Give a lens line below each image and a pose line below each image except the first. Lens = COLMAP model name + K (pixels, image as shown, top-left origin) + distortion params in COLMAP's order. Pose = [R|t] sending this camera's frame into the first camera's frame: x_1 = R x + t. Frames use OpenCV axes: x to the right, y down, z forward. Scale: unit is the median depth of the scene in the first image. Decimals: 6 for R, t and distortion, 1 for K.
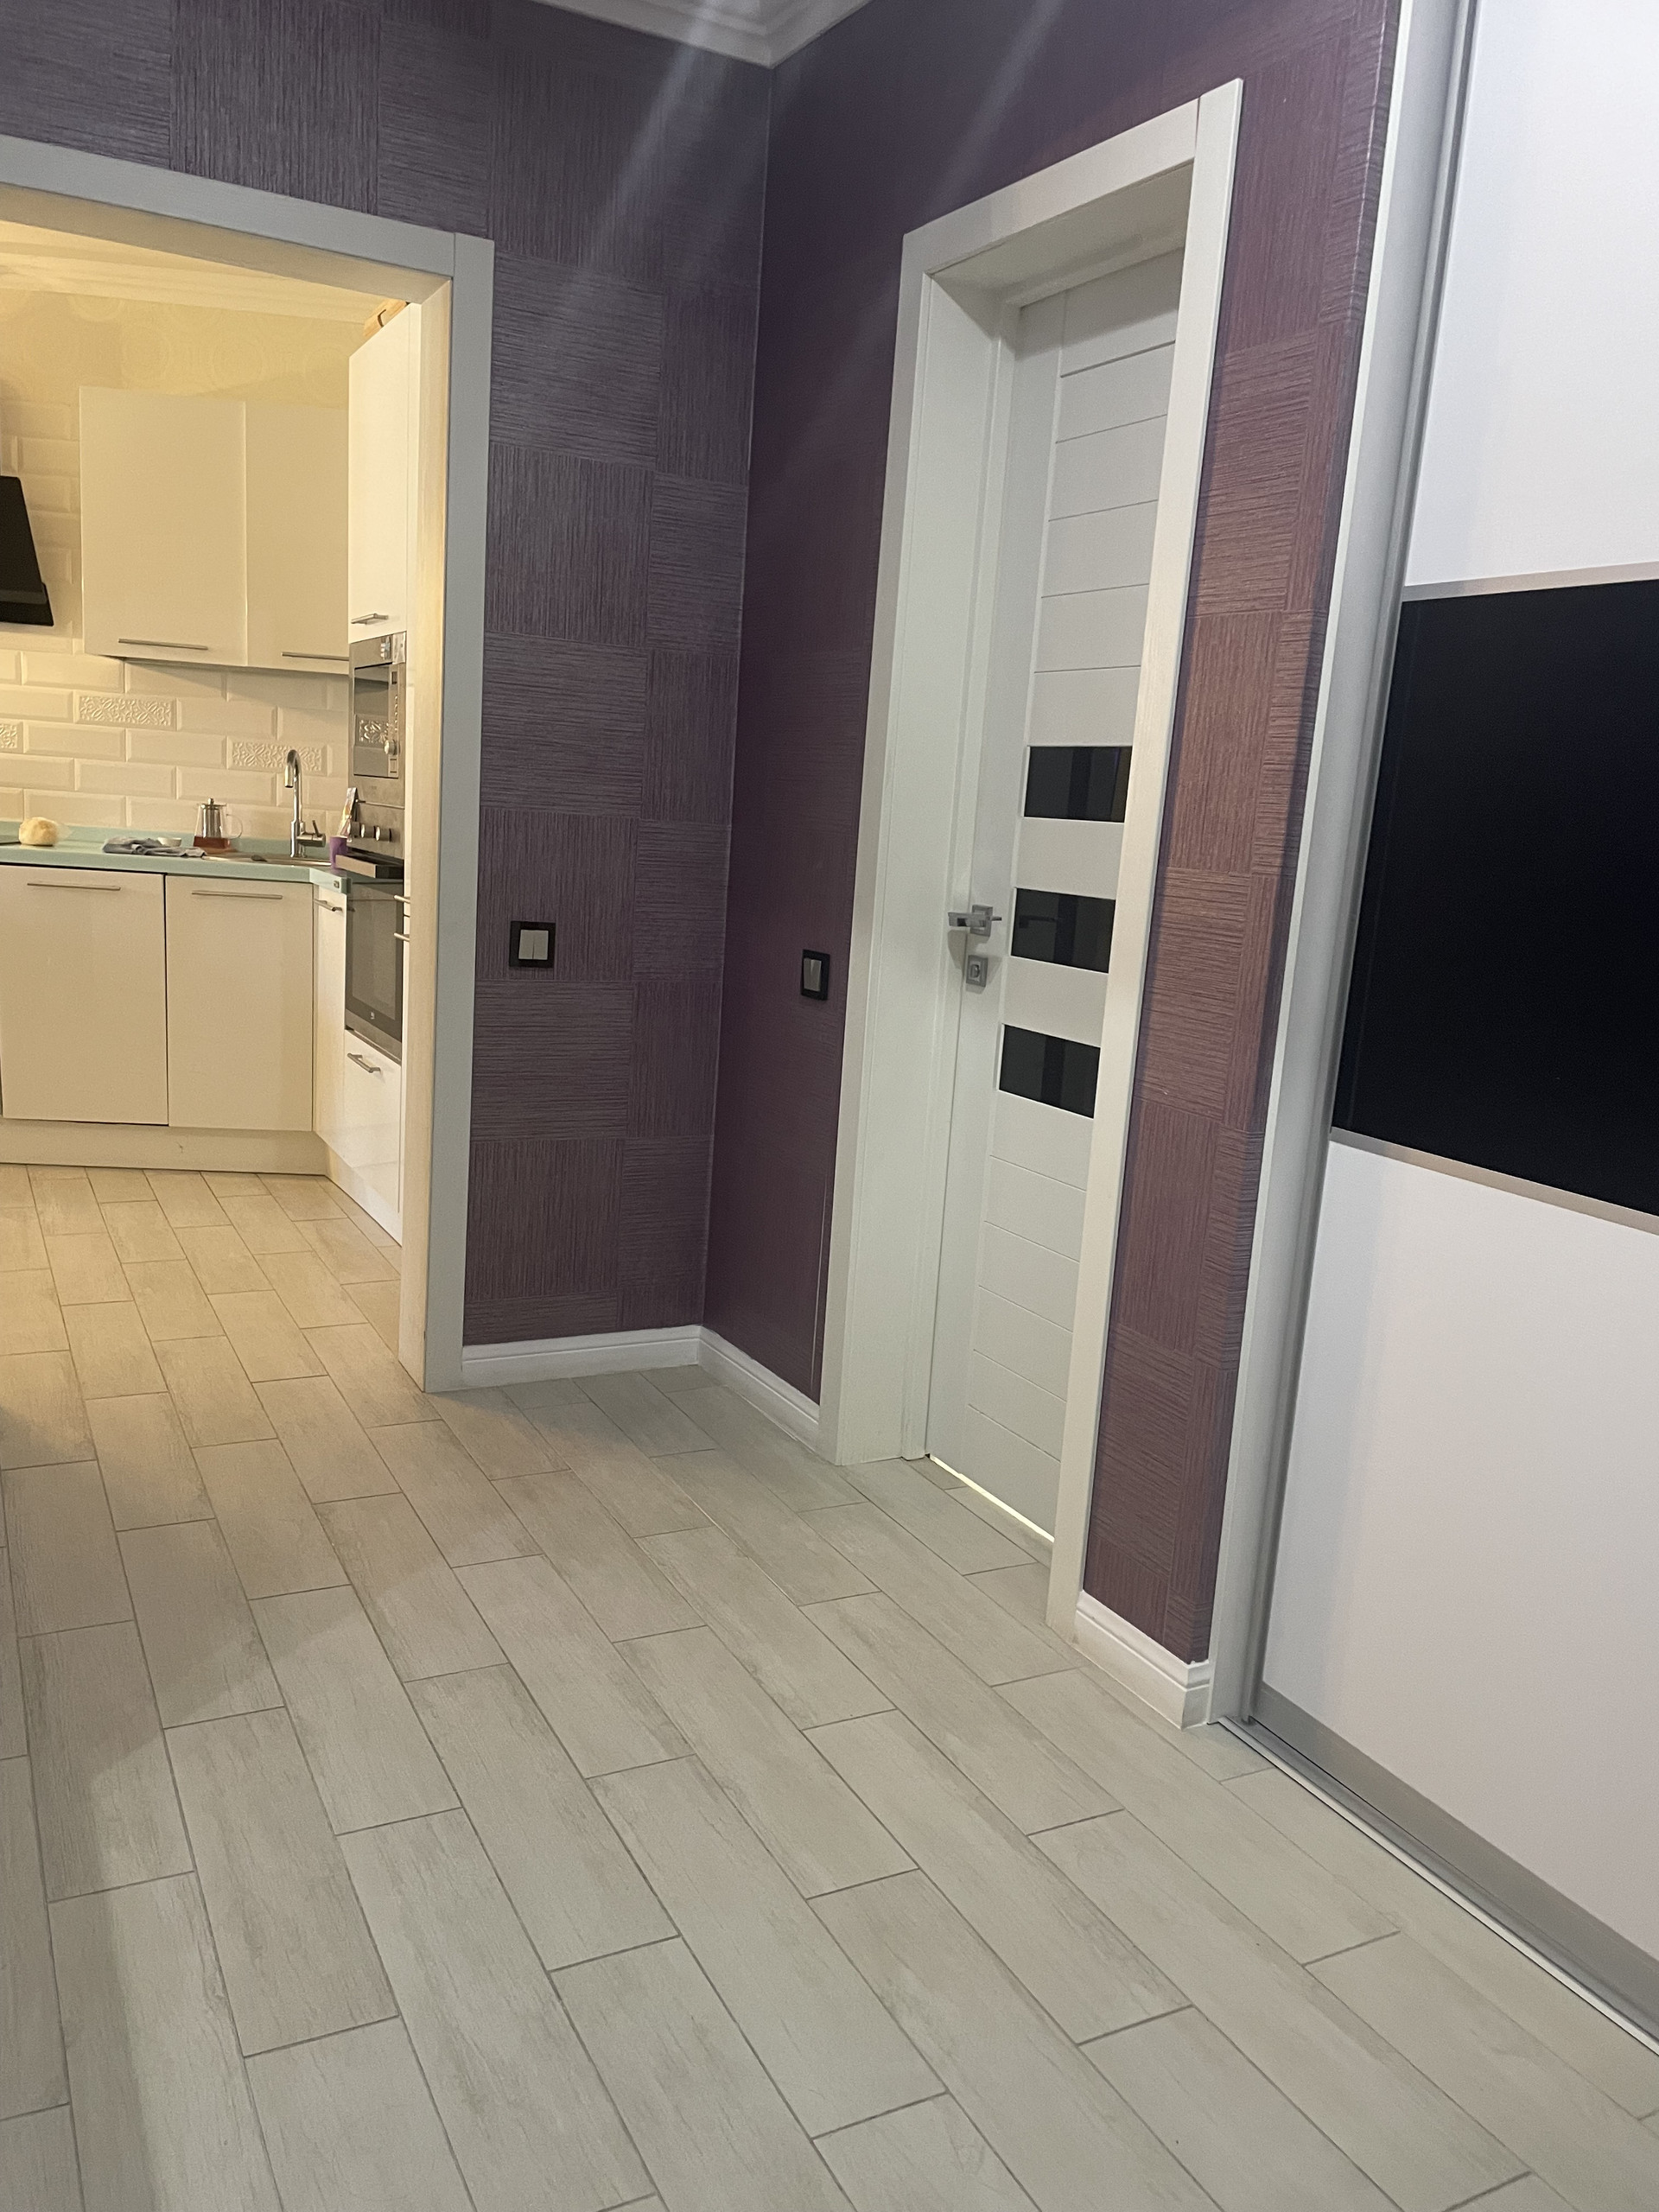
lens RADIAL K [[1676.6, 0, 820.7], [0, 1676.6, 1101.5], [0, 0, 1]] dist [0.046807, -0.043068]
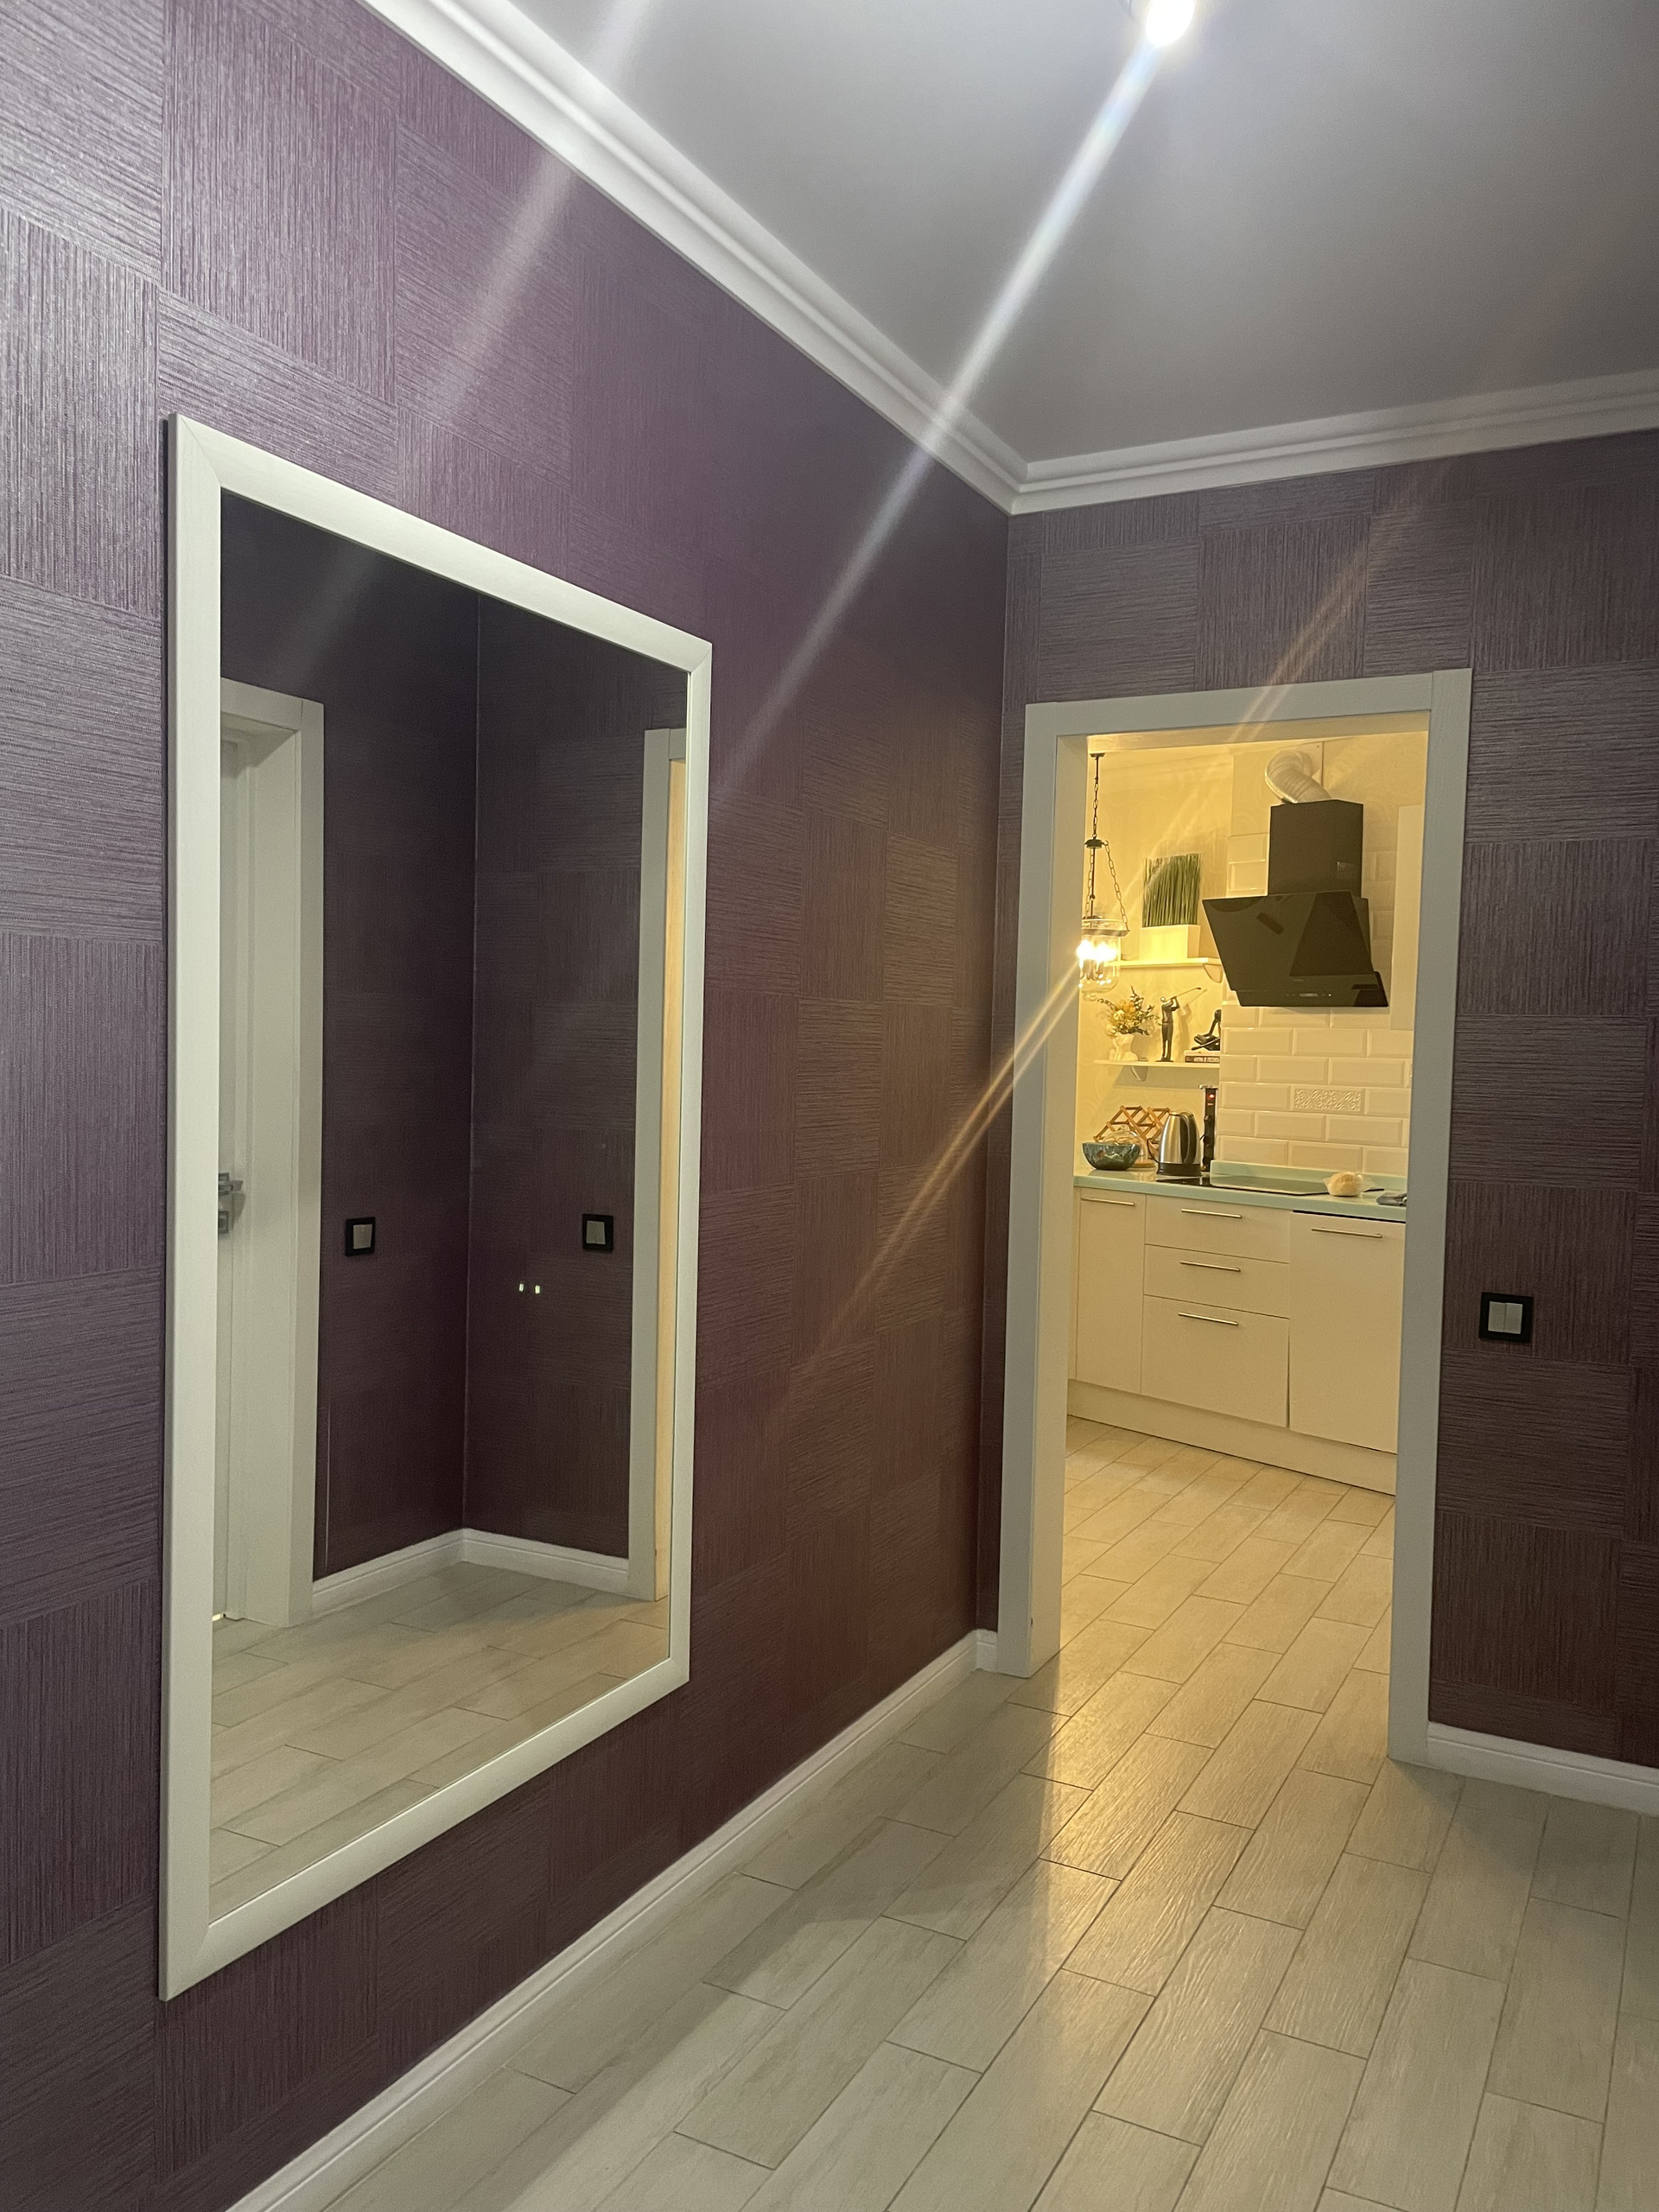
lens RADIAL K [[1676.6, 0, 820.8], [0, 1676.6, 1103.9], [0, 0, 1]] dist [0.046807, -0.043068]
pose [[0.570103, -0.021311, -0.821297, 0.414488], [-0.133563, 0.983961, -0.118245, -0.045798], [0.810644, 0.177107, 0.558112, 0.098875]]
